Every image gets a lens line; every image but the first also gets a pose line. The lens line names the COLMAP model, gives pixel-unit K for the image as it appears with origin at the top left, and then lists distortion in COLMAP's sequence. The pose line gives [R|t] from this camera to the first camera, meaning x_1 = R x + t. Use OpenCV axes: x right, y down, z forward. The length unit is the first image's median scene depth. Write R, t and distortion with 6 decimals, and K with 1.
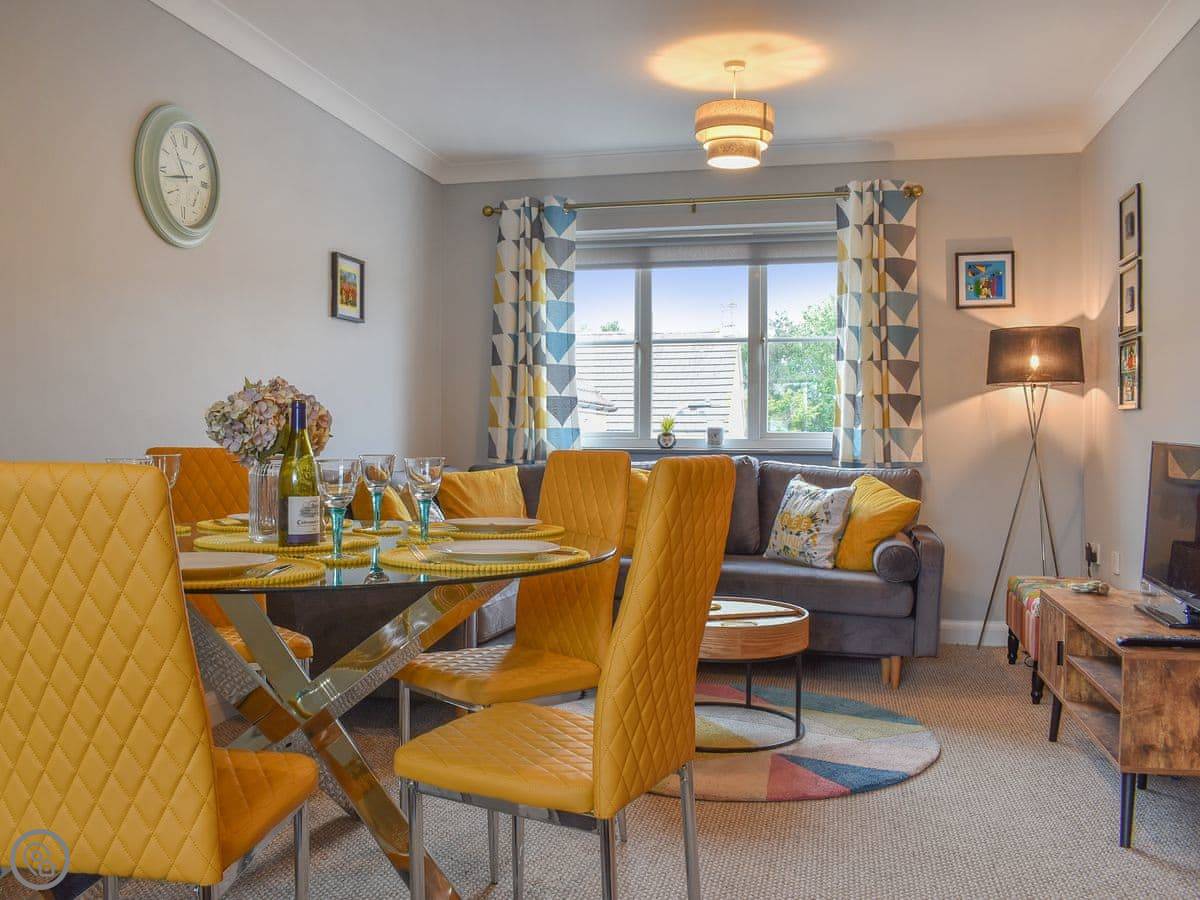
lens RADIAL K [[1063.0, 0, 559.5], [0, 1063.0, 448.3], [0, 0, 1]] dist [-0.095511, 0.017263]
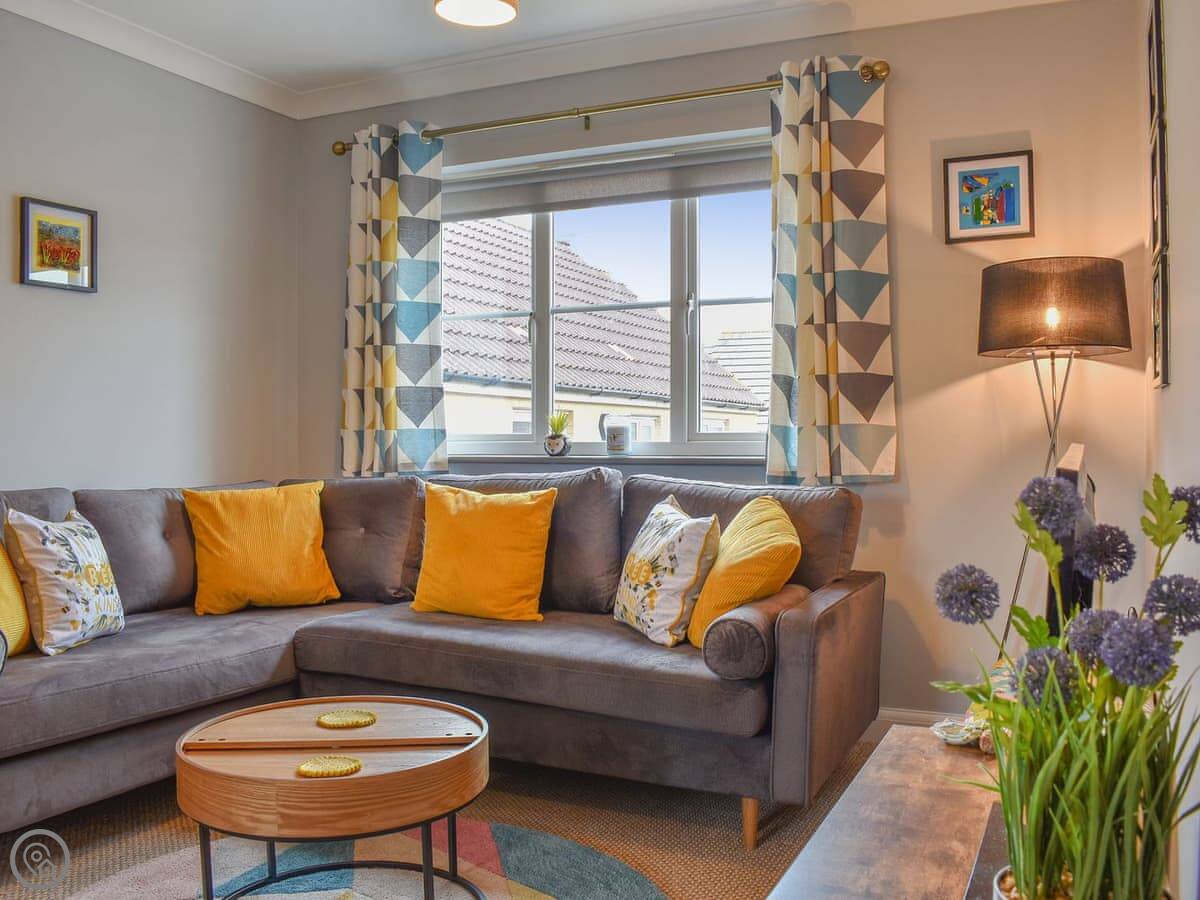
lens RADIAL K [[1055.9, 0, 626.7], [0, 1055.9, 450.4], [0, 0, 1]] dist [-0.083880, -0.000859]
pose [[0.985967, -0.005374, -0.166852, 0.290934], [0.005463, 0.999985, 0.000077, -0.003699], [0.166849, -0.000987, 0.985982, 0.317570]]
